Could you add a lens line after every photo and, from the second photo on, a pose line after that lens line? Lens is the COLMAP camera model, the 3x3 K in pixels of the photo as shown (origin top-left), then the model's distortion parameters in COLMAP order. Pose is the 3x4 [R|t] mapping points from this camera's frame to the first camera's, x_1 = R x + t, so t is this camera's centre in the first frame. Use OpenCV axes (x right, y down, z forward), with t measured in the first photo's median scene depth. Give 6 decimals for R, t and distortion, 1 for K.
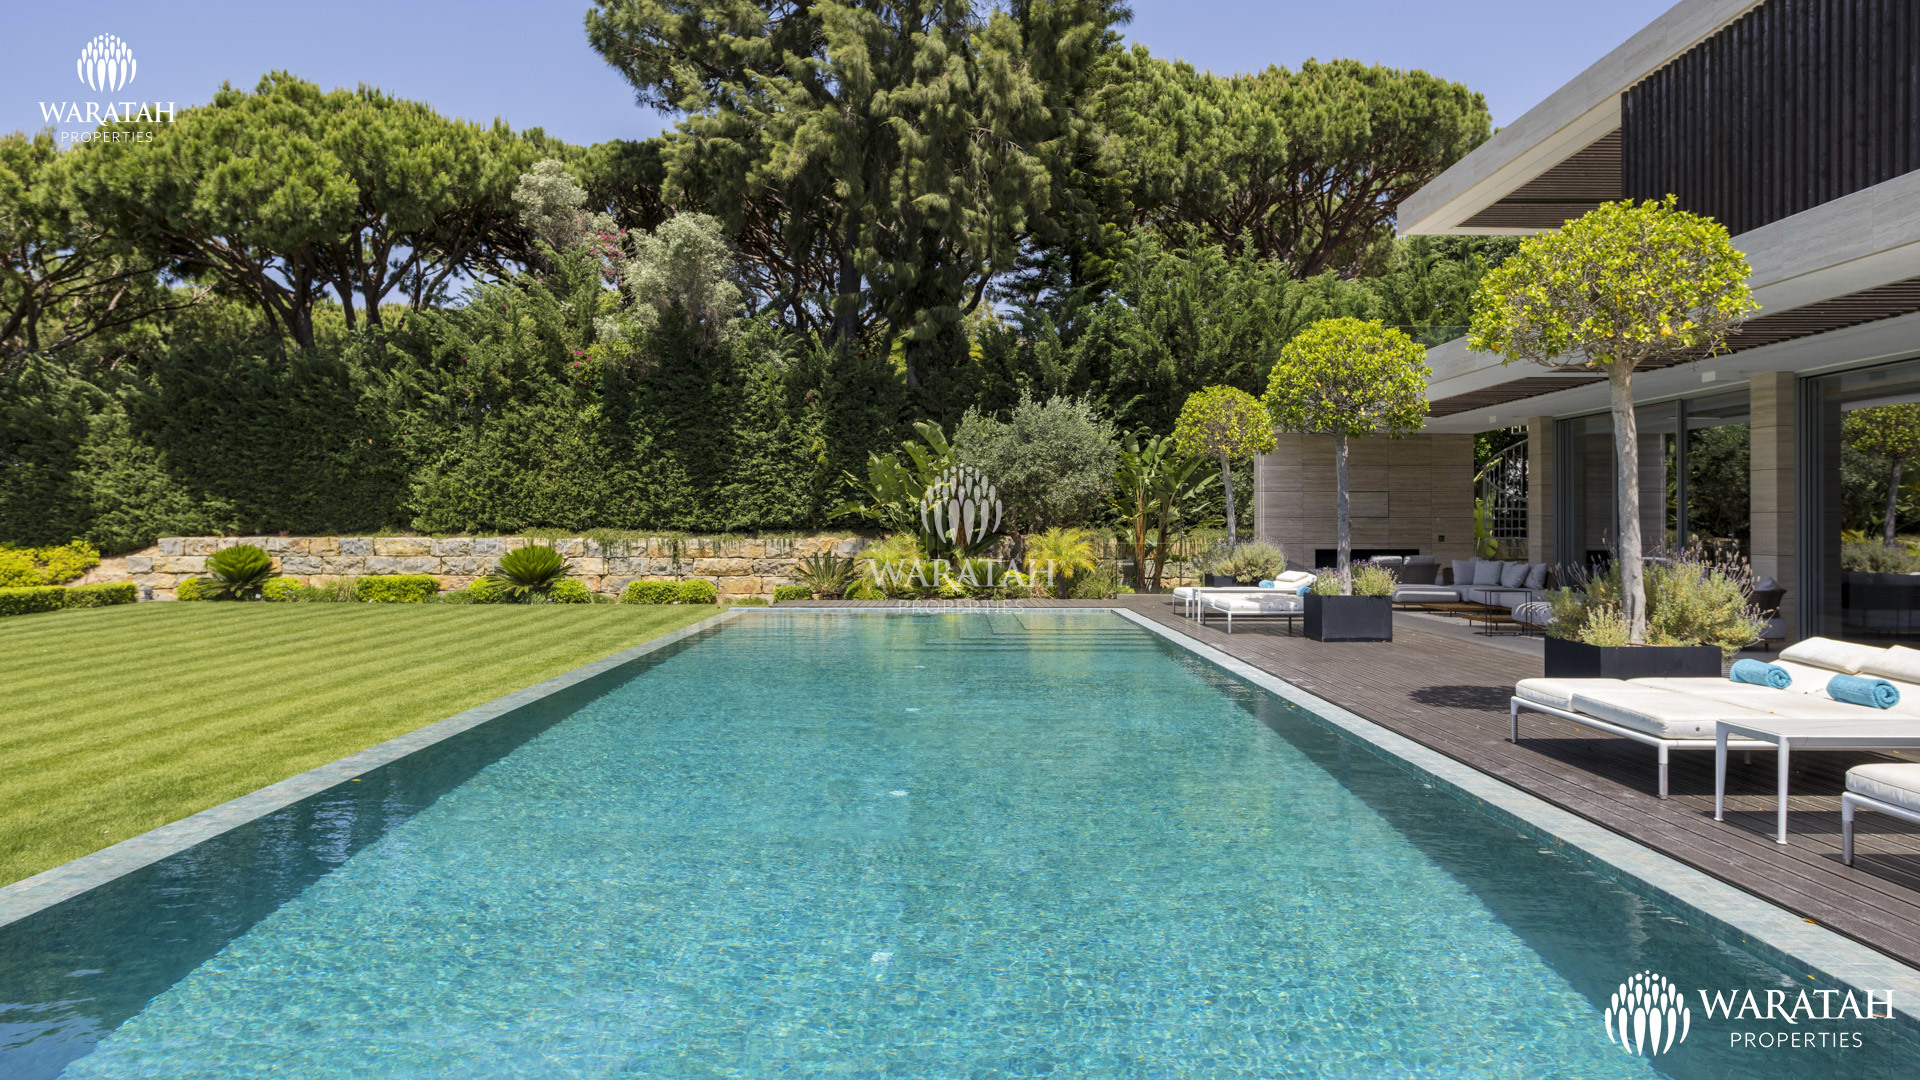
lens RADIAL K [[1259.0, 0, 960.0], [0, 1259.0, 540.0], [0, 0, 1]] dist [-0.001794, 0.003513]
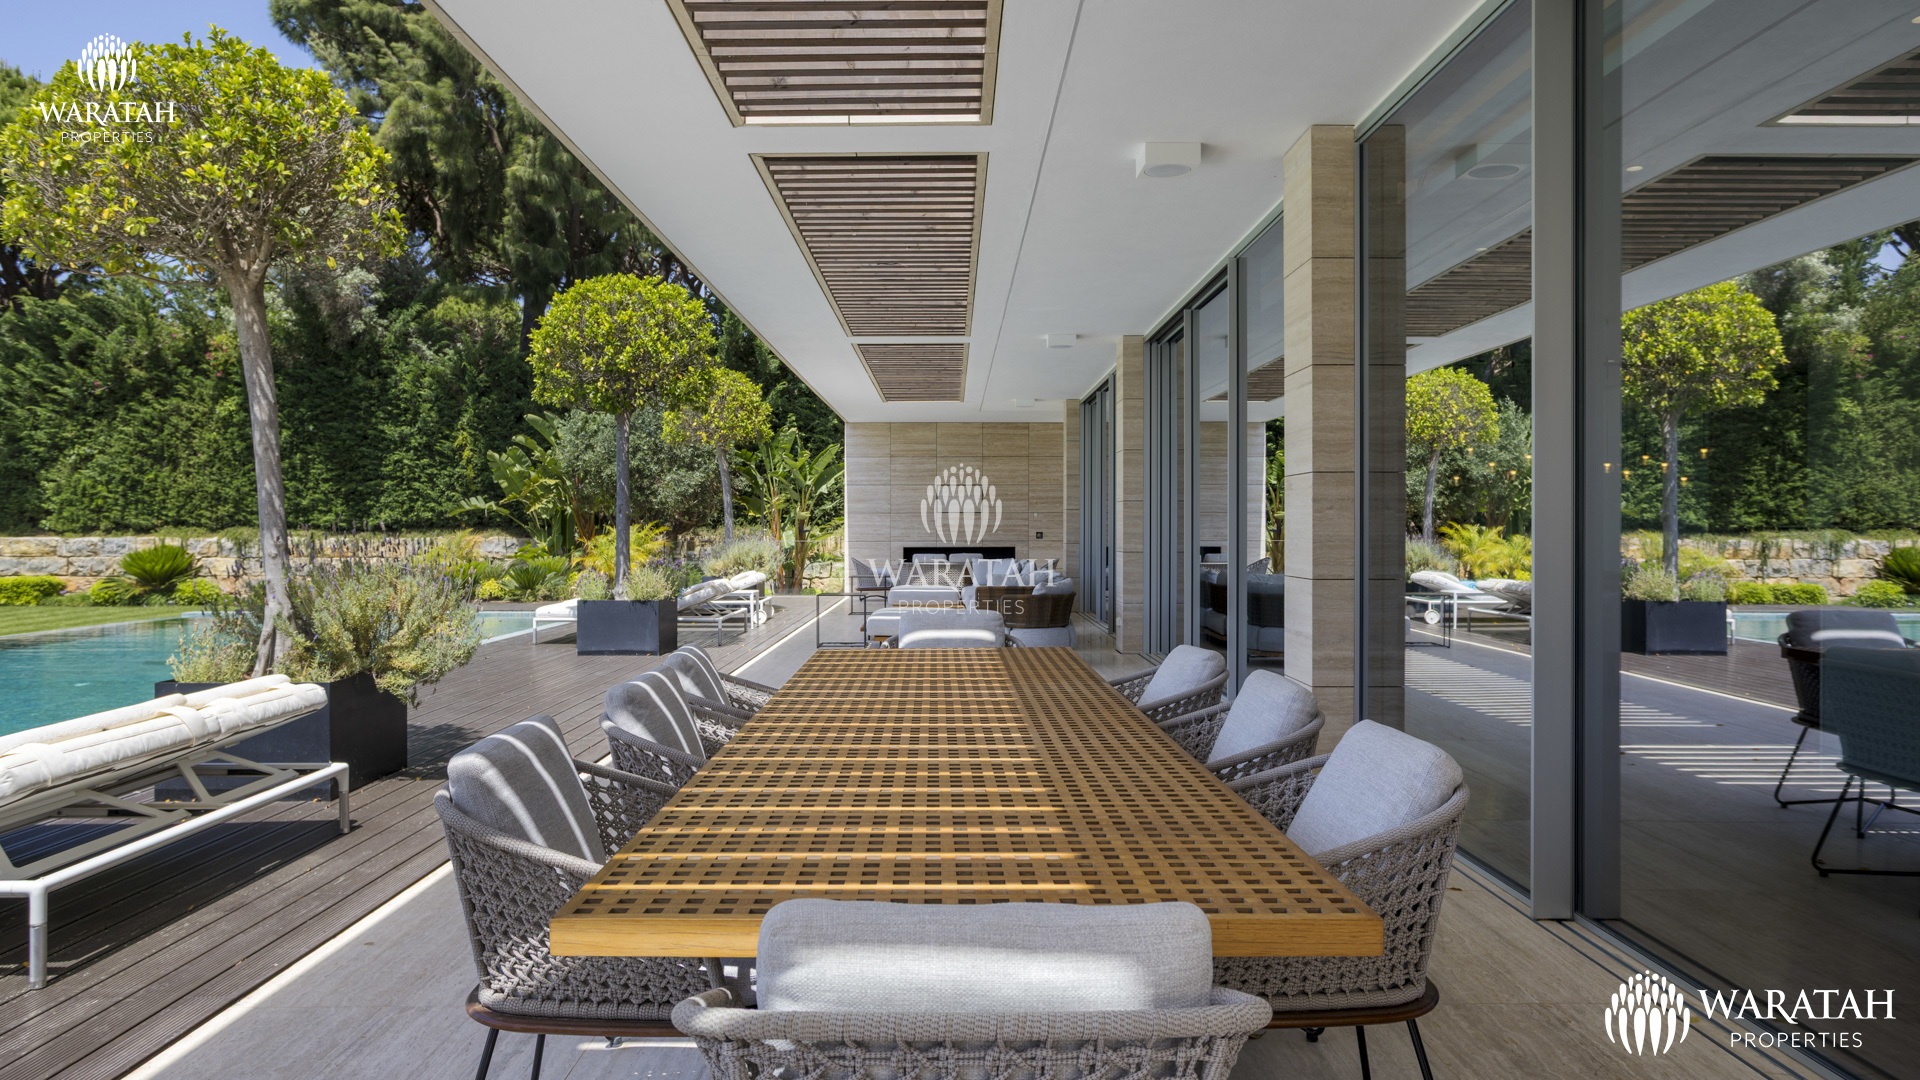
lens RADIAL K [[1194.3, 0, 955.0], [0, 1194.3, 526.0], [0, 0, 1]] dist [-0.004435, -0.002785]
pose [[0.999997, -0.002220, 0.001287, 0.259411], [0.002235, 0.999928, -0.011827, 0.001882], [-0.001261, 0.011830, 0.999929, 0.093271]]
